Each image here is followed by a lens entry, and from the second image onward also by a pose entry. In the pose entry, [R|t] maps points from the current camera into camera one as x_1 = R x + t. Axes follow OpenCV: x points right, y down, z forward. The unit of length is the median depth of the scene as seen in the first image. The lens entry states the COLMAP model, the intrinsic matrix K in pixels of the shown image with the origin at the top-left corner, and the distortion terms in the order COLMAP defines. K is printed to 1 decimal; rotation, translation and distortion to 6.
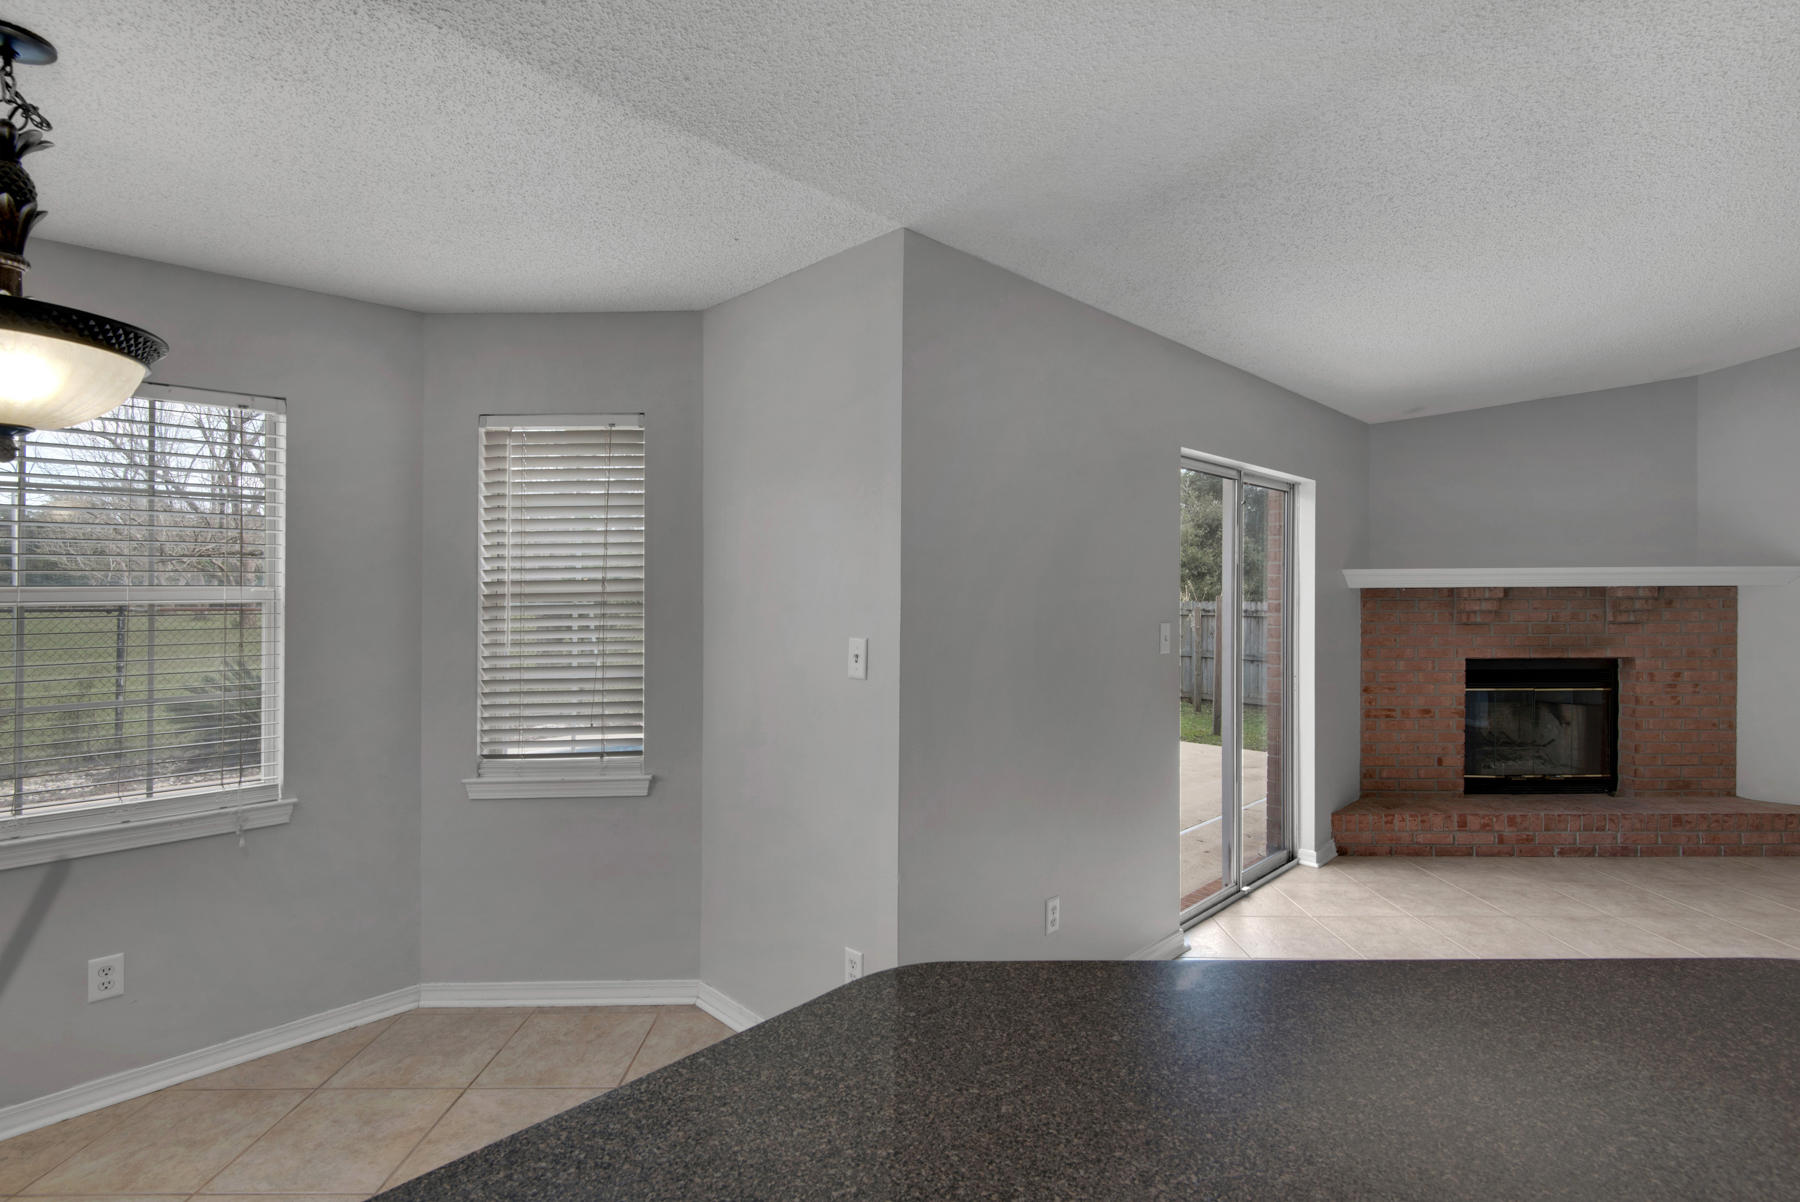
lens RADIAL K [[810.5, 0, 866.0], [0, 810.5, 600.6], [0, 0, 1]] dist [0.026570, -0.014728]
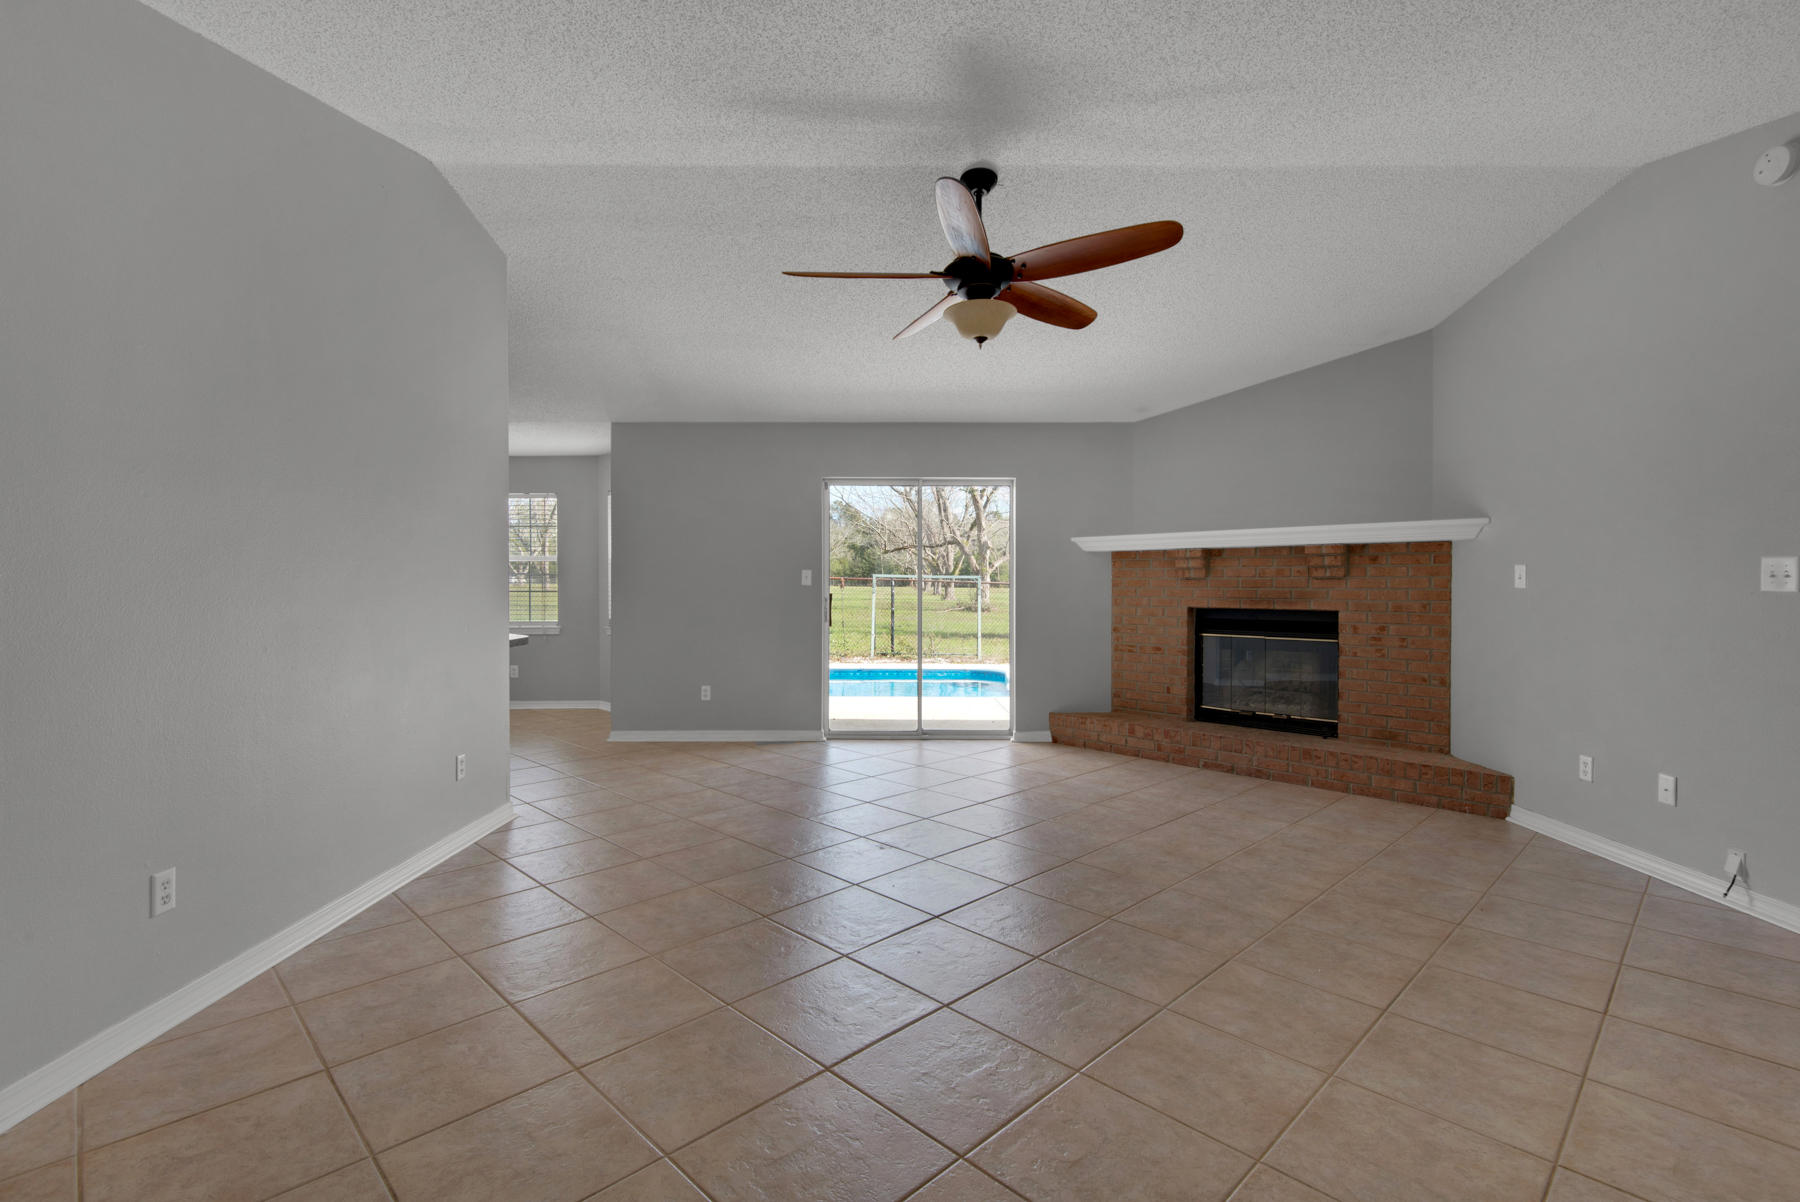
lens RADIAL K [[810.5, 0, 882.4], [0, 810.5, 596.5], [0, 0, 1]] dist [0.026570, -0.014728]
pose [[0.701096, 0.017690, -0.712847, 1.281486], [-0.009651, 0.999836, 0.015320, 0.040461], [0.713001, -0.003861, 0.701152, -0.175081]]
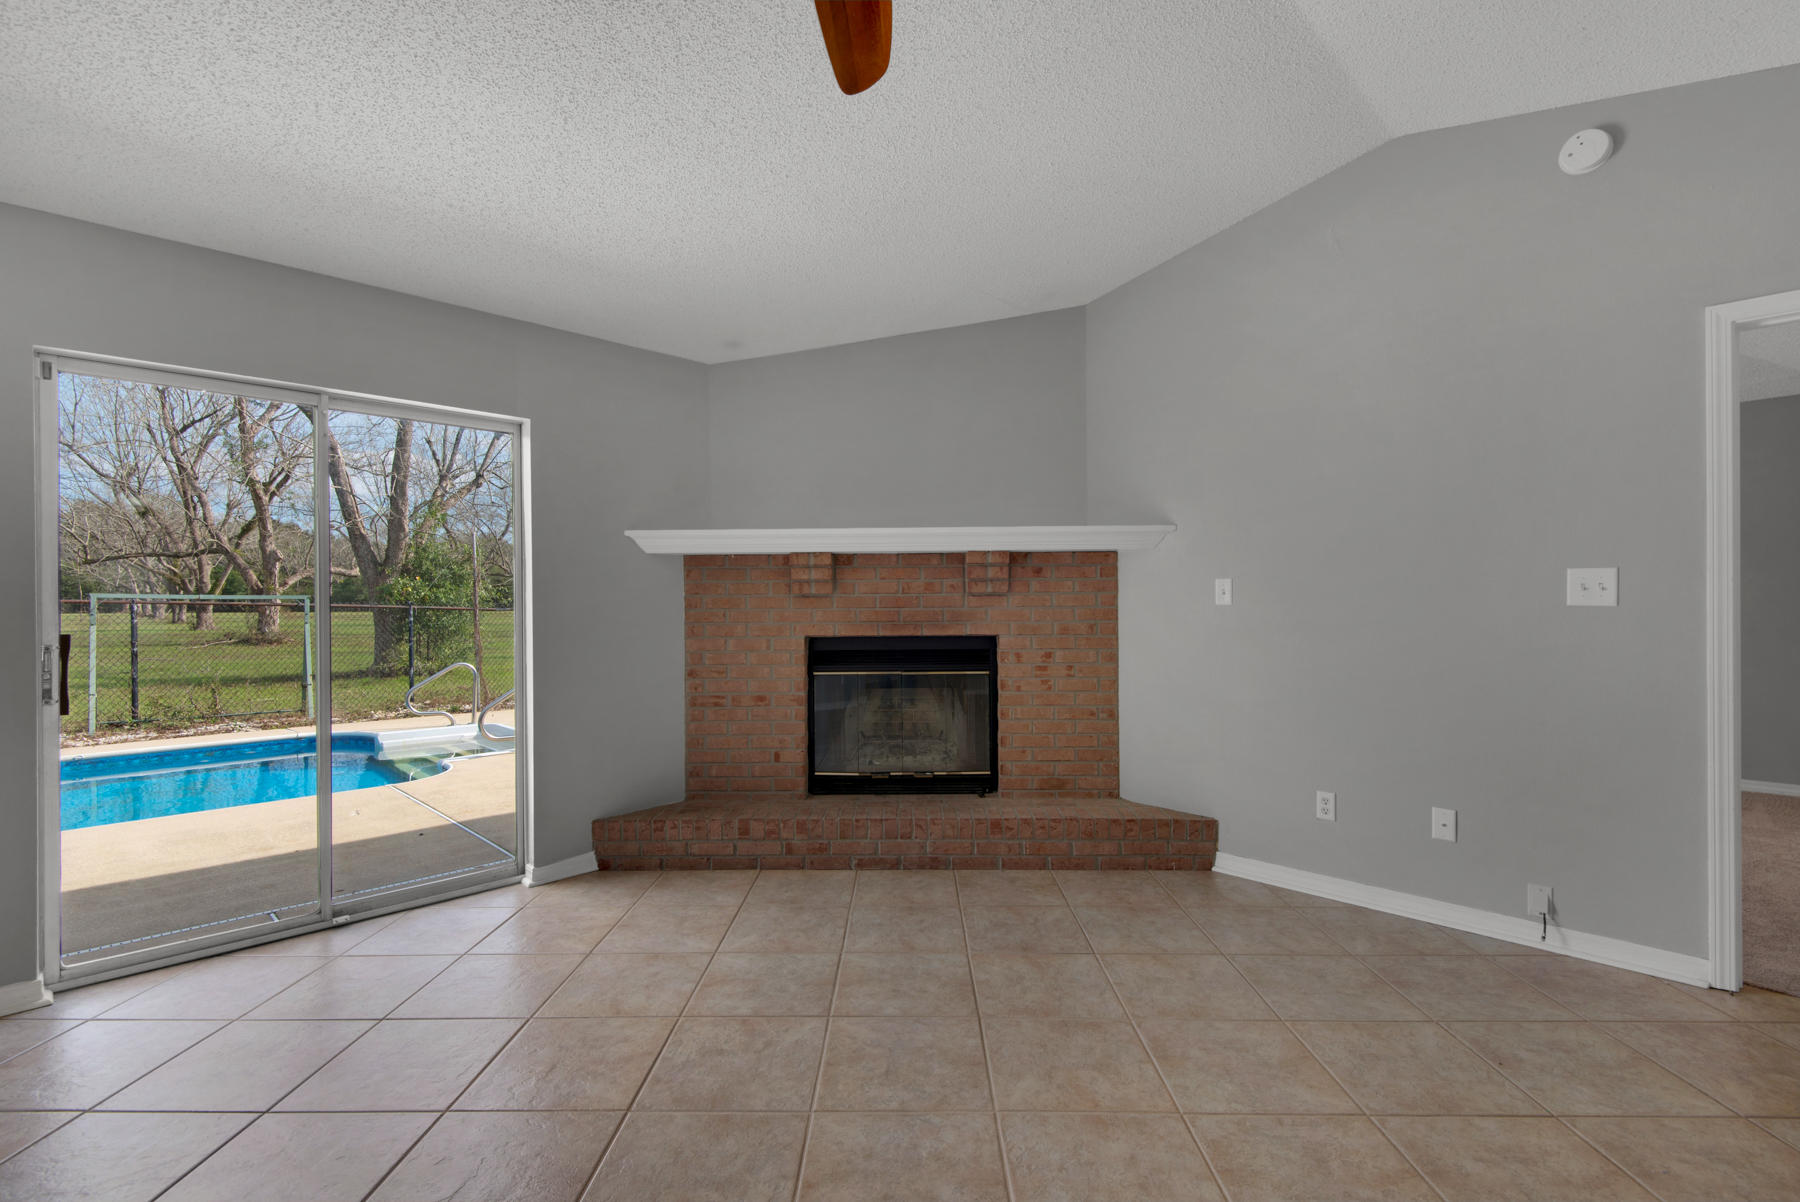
lens RADIAL K [[810.5, 0, 884.7], [0, 810.5, 599.5], [0, 0, 1]] dist [0.026570, -0.014728]
pose [[0.999956, -0.002629, -0.009034, 0.826386], [0.002555, 0.999963, -0.008179, 0.039119], [0.009055, 0.008156, 0.999926, 0.152133]]
